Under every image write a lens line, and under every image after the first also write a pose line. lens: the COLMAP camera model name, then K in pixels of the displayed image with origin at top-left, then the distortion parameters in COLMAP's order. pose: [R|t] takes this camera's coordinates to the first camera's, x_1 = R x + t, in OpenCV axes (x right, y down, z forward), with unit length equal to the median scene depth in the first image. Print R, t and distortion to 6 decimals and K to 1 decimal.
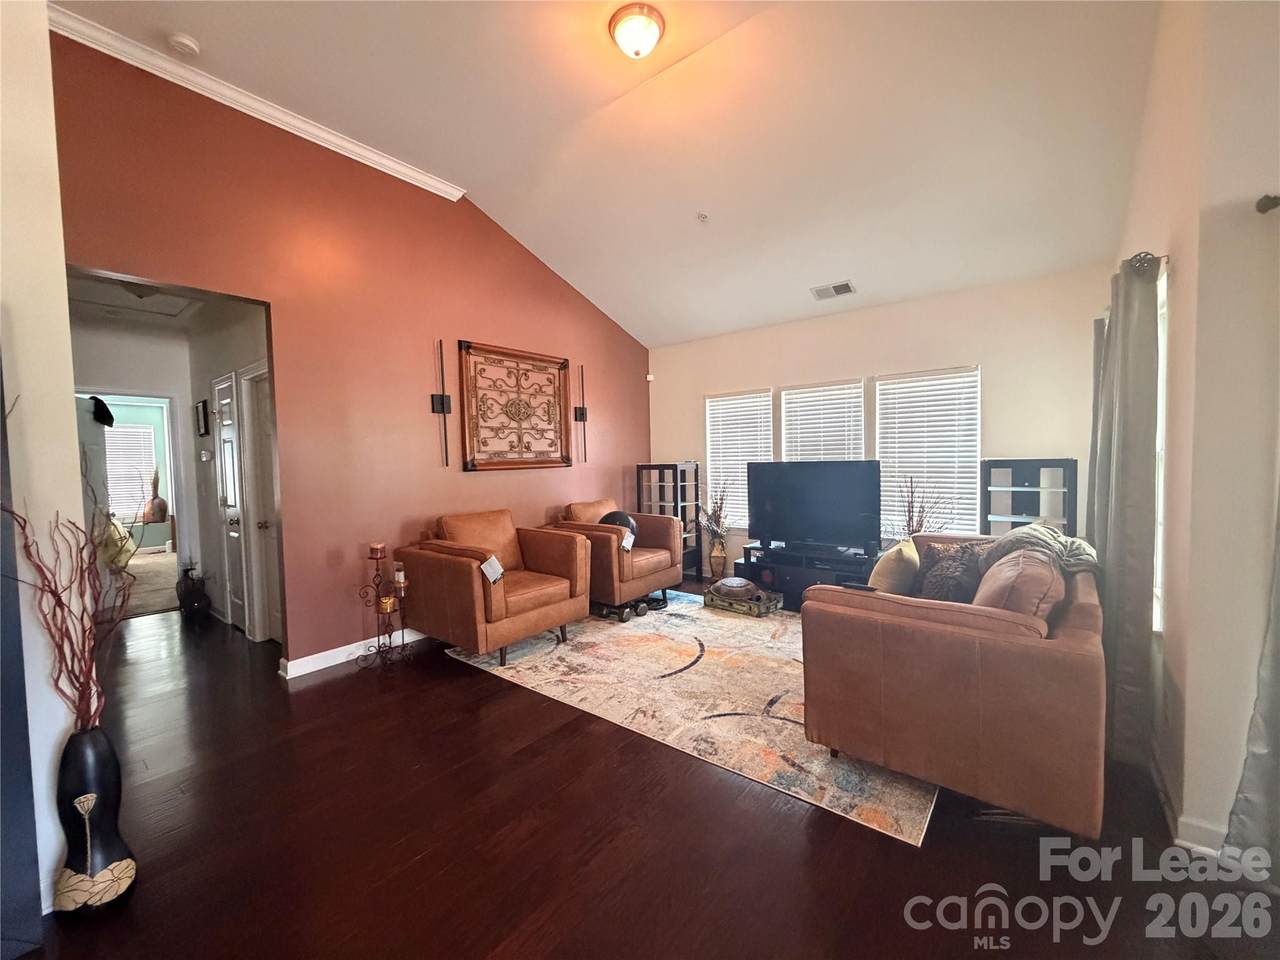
lens RADIAL K [[507.5, 0, 637.3], [0, 507.5, 480.8], [0, 0, 1]] dist [0.007980, 0.000002]
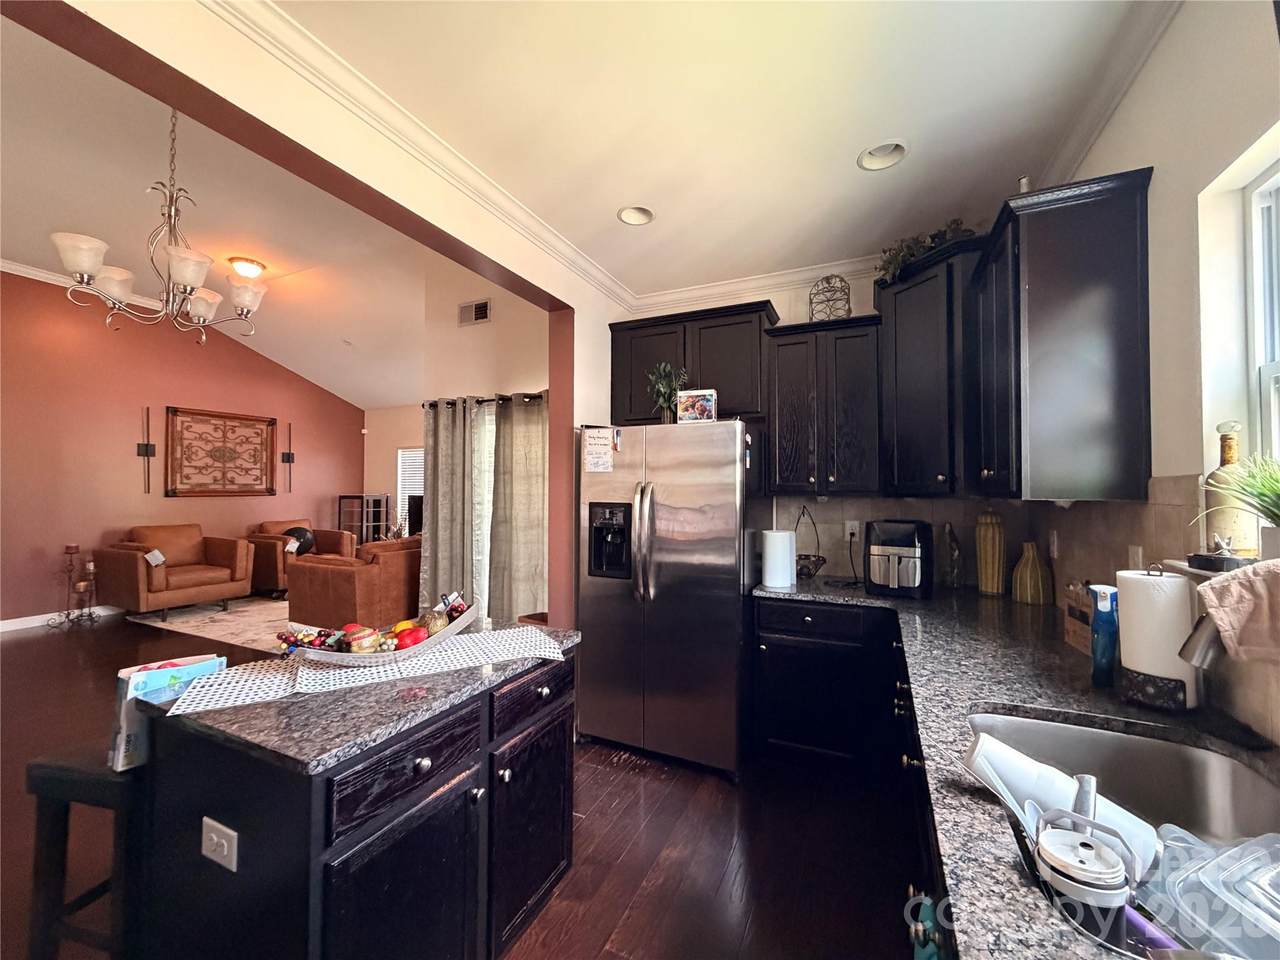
lens RADIAL K [[509.5, 0, 637.3], [0, 509.5, 479.4], [0, 0, 1]] dist [-0.000222, 0.000011]
pose [[0.971801, 0.030536, 0.233816, 0.581939], [-0.014659, 0.997485, -0.069343, 0.011164], [-0.235345, 0.063960, 0.969805, -0.668635]]
